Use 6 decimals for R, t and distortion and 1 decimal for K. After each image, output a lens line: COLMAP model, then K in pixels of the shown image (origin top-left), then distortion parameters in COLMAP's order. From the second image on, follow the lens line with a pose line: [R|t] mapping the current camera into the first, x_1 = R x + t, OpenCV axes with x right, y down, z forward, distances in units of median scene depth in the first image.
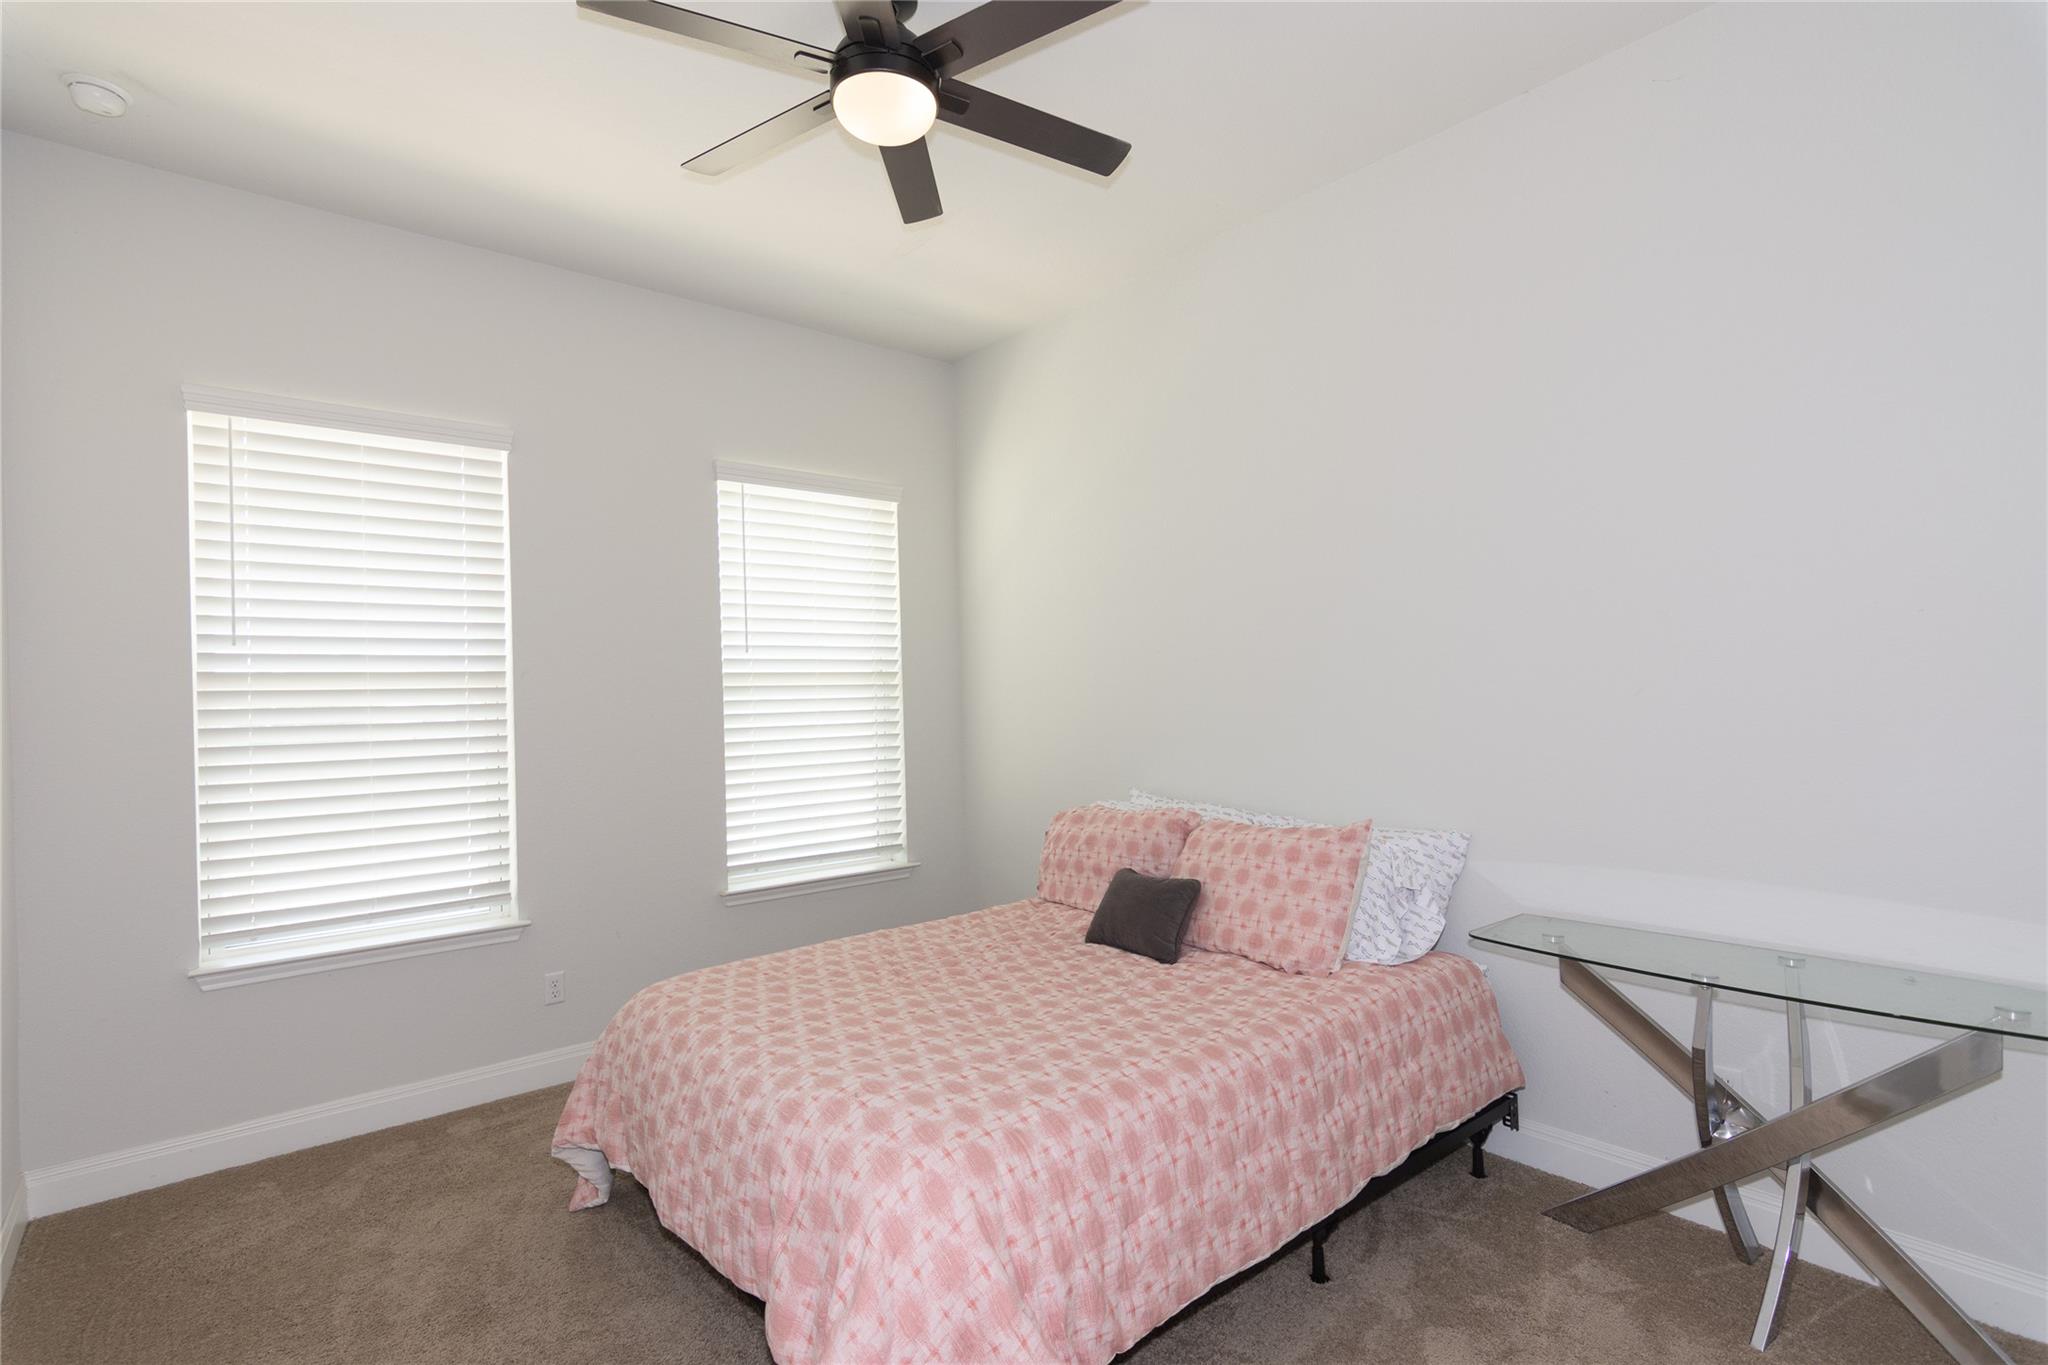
lens RADIAL K [[997.6, 0, 1020.0], [0, 997.6, 692.4], [0, 0, 1]] dist [0.000376, 0.000205]
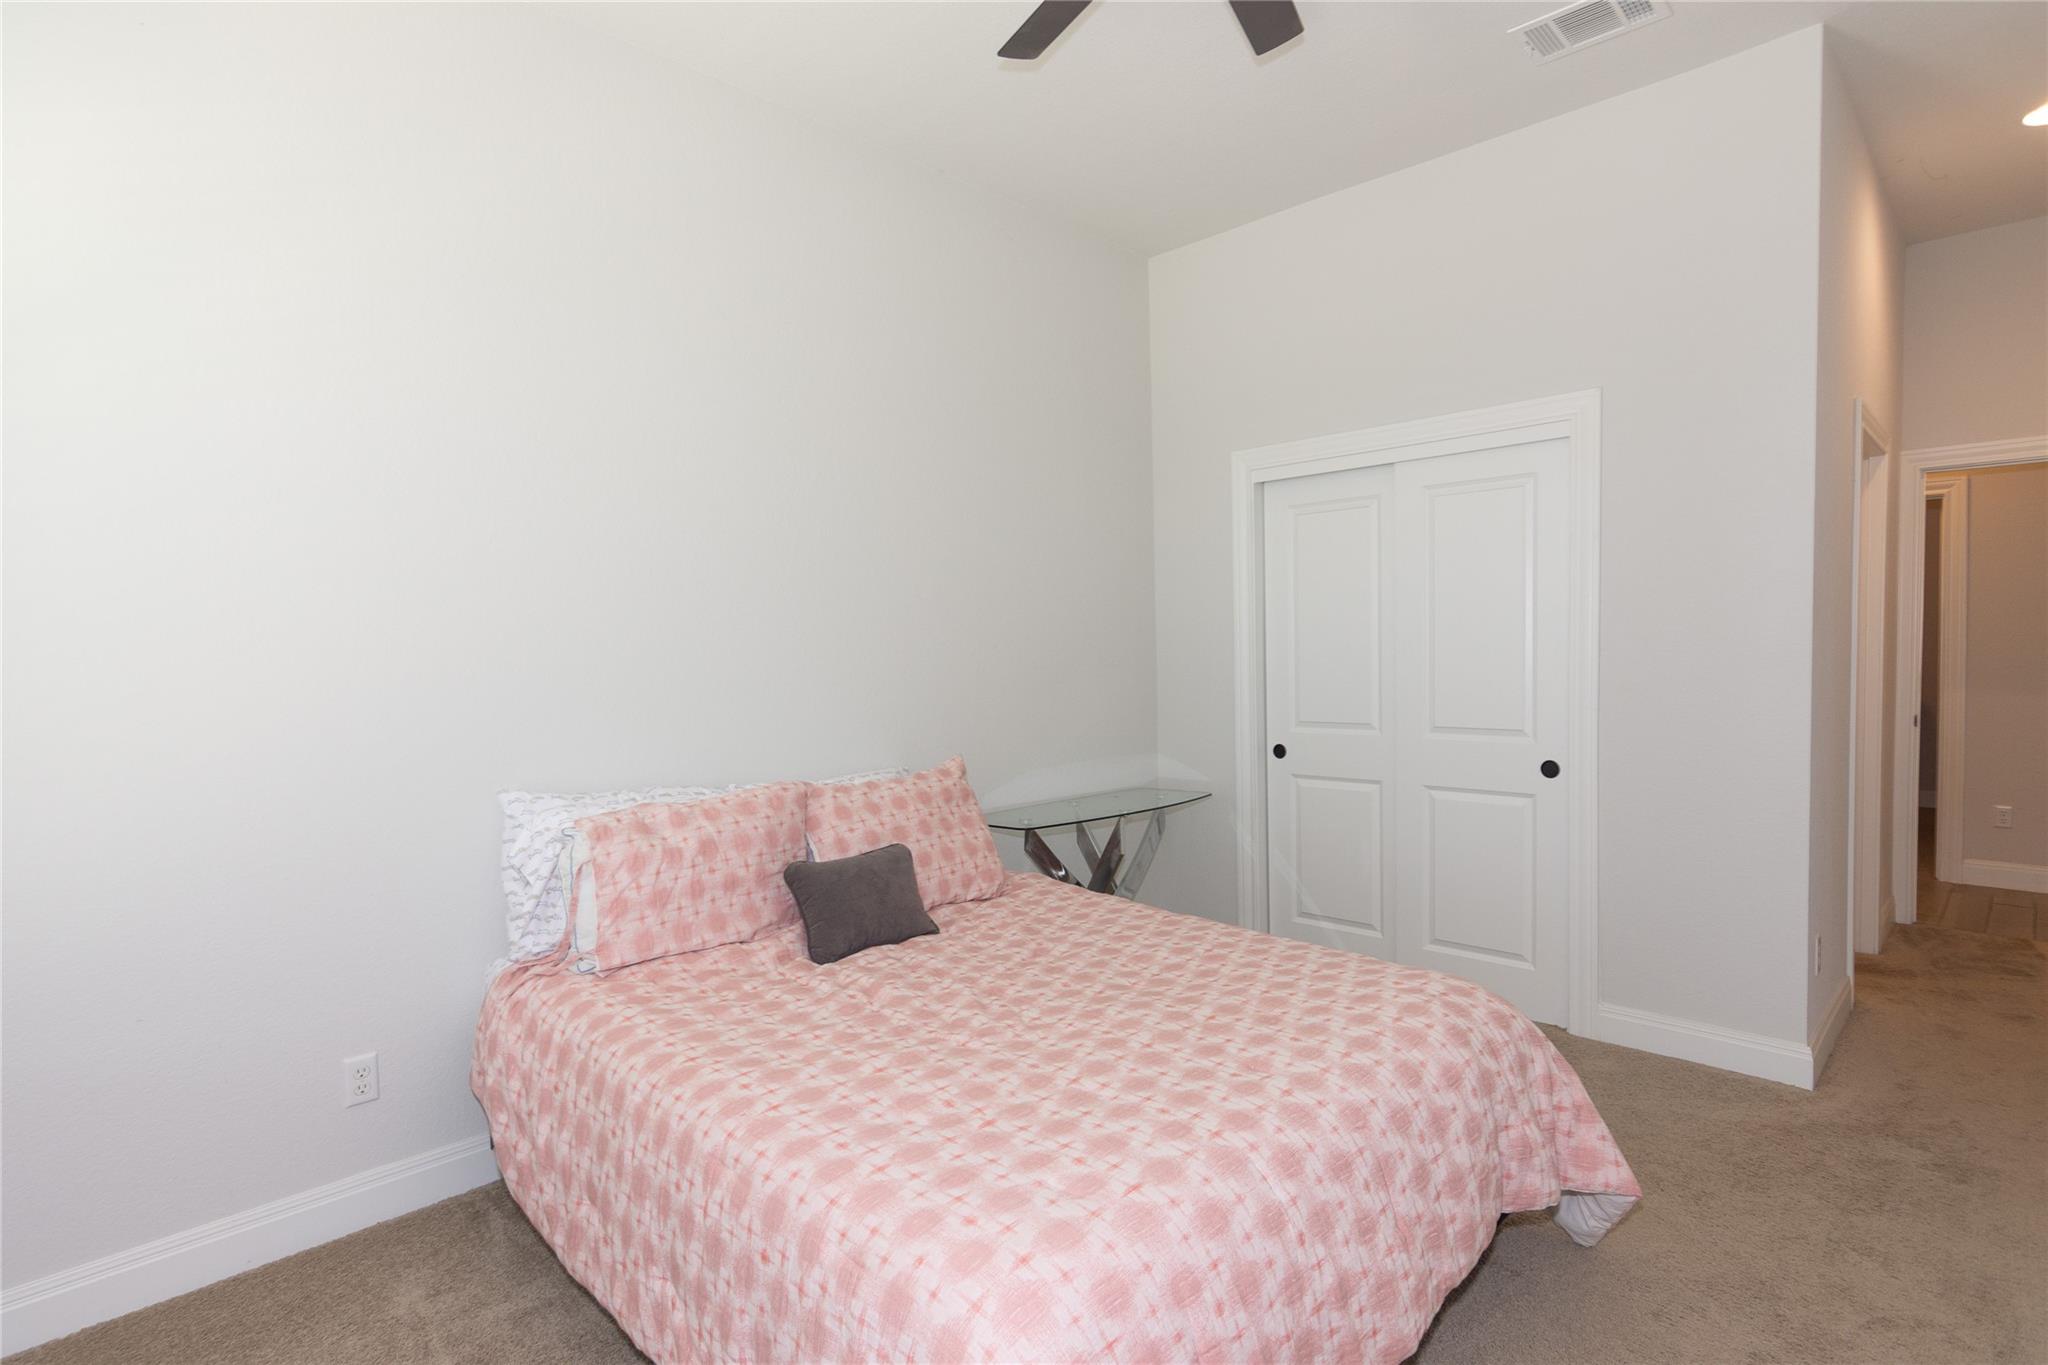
lens RADIAL K [[1019.9, 0, 1024.0], [0, 1019.9, 682.5], [0, 0, 1]] dist [0.000050, 0.000102]
pose [[-0.076697, -0.013578, 0.996962, -0.818461], [0.014756, 0.999782, 0.014752, 0.028866], [-0.996945, 0.015843, -0.076480, 1.017730]]
